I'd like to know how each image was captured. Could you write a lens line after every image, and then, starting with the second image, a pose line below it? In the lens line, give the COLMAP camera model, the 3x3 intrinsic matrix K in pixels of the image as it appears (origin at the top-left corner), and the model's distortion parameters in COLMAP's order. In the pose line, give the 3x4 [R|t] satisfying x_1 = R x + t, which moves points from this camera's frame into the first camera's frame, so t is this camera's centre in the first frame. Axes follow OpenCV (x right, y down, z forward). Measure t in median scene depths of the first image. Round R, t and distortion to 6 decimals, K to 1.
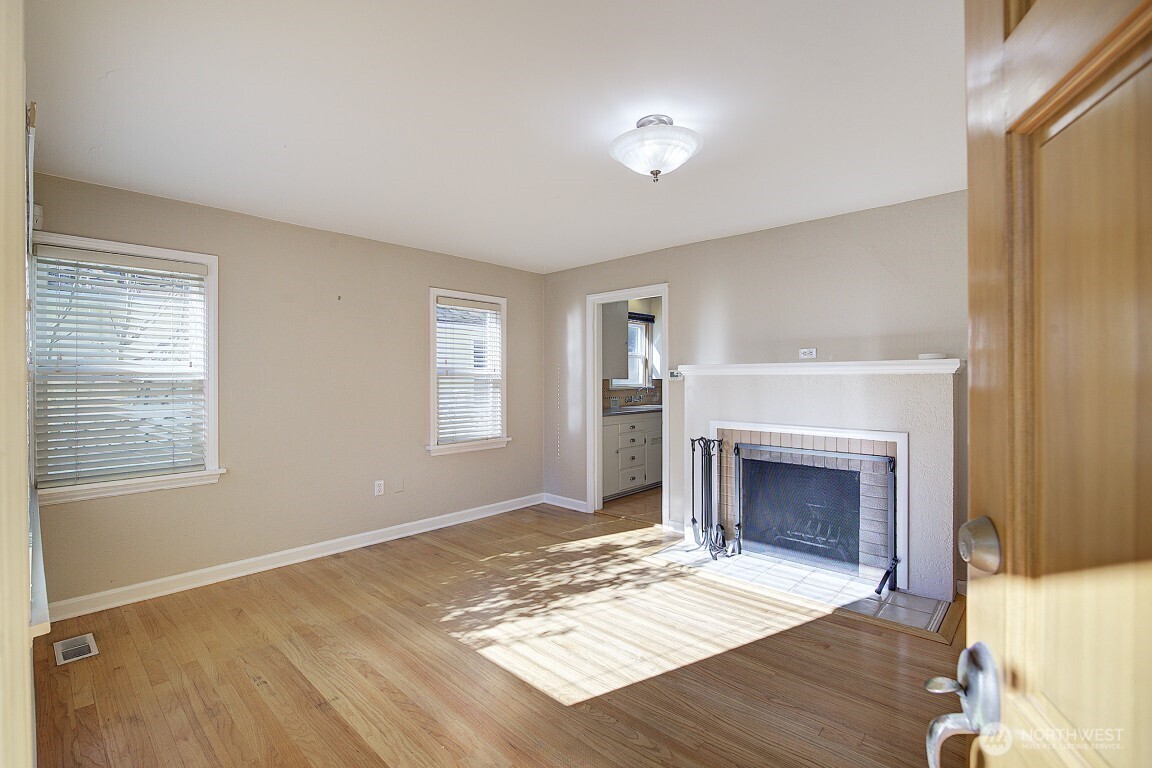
lens RADIAL K [[517.8, 0, 589.1], [0, 517.8, 374.1], [0, 0, 1]] dist [0.019598, 0.000080]
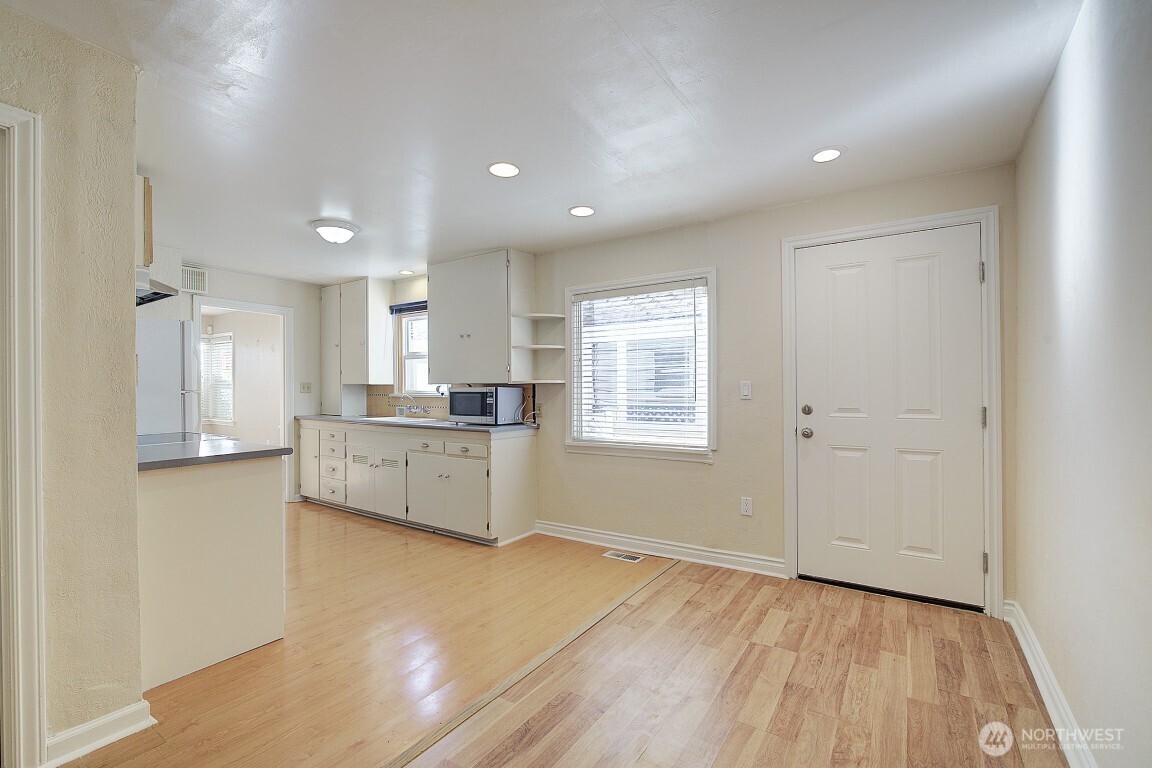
lens RADIAL K [[503.6, 0, 576.0], [0, 503.6, 384.0], [0, 0, 1]] dist [-0.012737, 0.000170]
pose [[0.116098, -0.006373, -0.993217, 1.695736], [0.001249, 0.999980, -0.006270, 0.030360], [0.993237, -0.000513, 0.116104, 2.224505]]
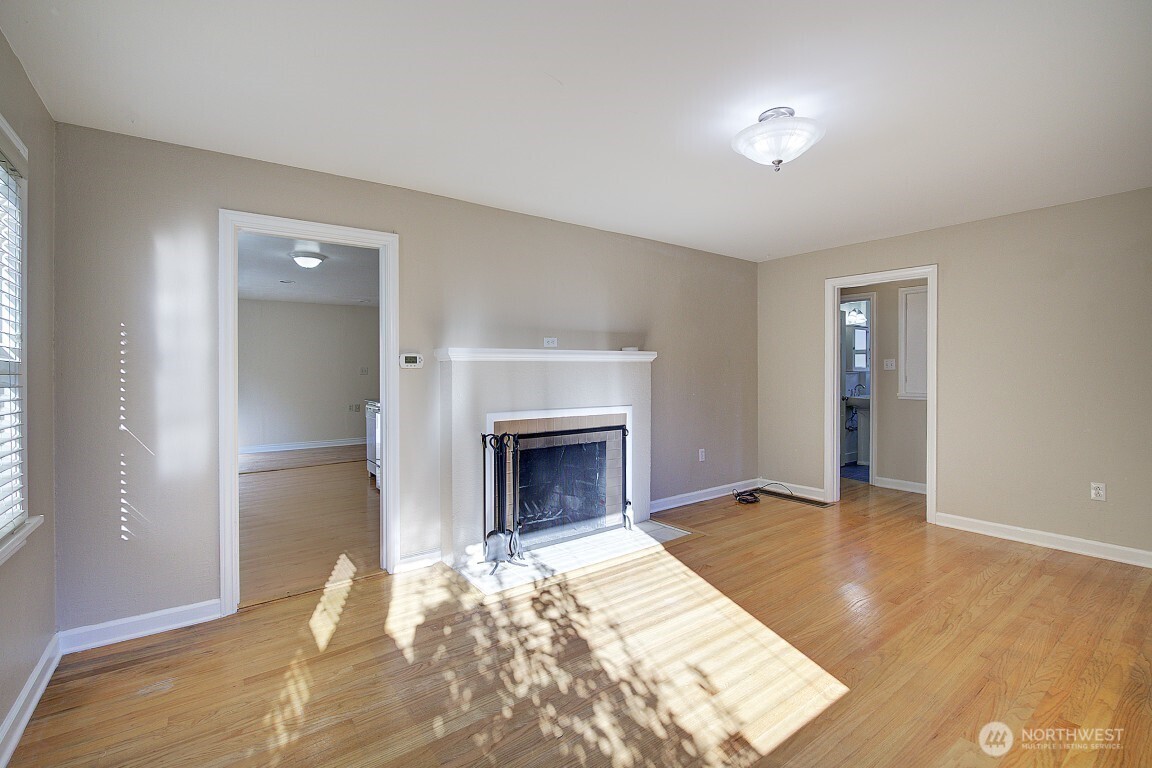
lens RADIAL K [[503.6, 0, 576.0], [0, 503.6, 384.0], [0, 0, 1]] dist [-0.012737, 0.000170]
pose [[0.218452, -0.016891, 0.975701, -0.646935], [0.009151, 0.999842, 0.015260, 0.034605], [-0.975805, 0.005595, 0.218572, 0.799765]]
